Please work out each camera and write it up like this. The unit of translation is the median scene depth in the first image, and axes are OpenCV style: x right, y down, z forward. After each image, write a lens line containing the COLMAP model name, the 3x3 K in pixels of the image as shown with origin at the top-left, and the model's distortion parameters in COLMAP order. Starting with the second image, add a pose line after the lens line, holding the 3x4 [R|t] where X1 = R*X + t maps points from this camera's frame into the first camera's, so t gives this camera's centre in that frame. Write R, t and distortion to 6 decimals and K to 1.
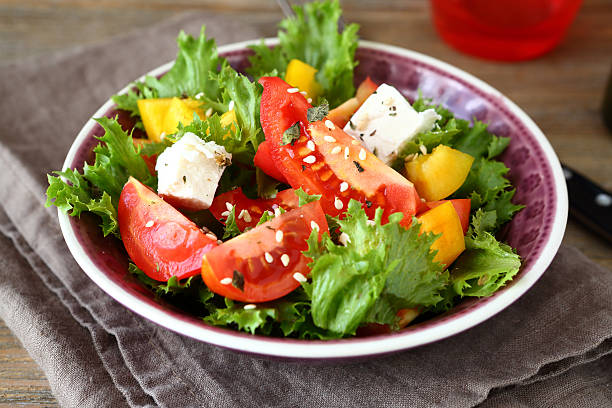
lens RADIAL K [[1140.9, 0, 306.0], [0, 1140.9, 204.0], [0, 0, 1]] dist [0.247277, 0.543505]
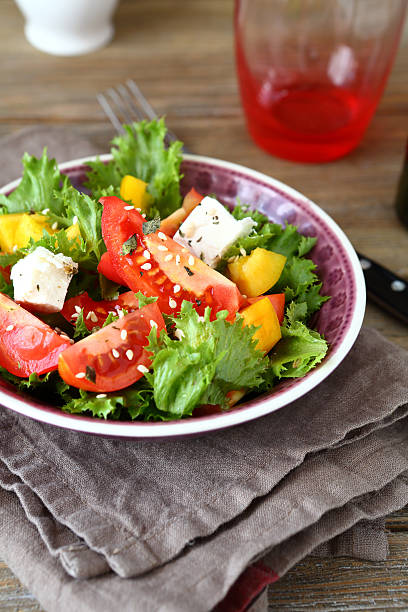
lens RADIAL K [[1140.9, 0, 204.0], [0, 1140.9, 306.0], [0, 0, 1]] dist [0.247277, 0.543505]
pose [[0.997119, -0.042984, 0.062501, -0.012350], [0.041155, 0.998694, 0.030261, -0.030798], [-0.063721, -0.027601, 0.997586, -0.161903]]
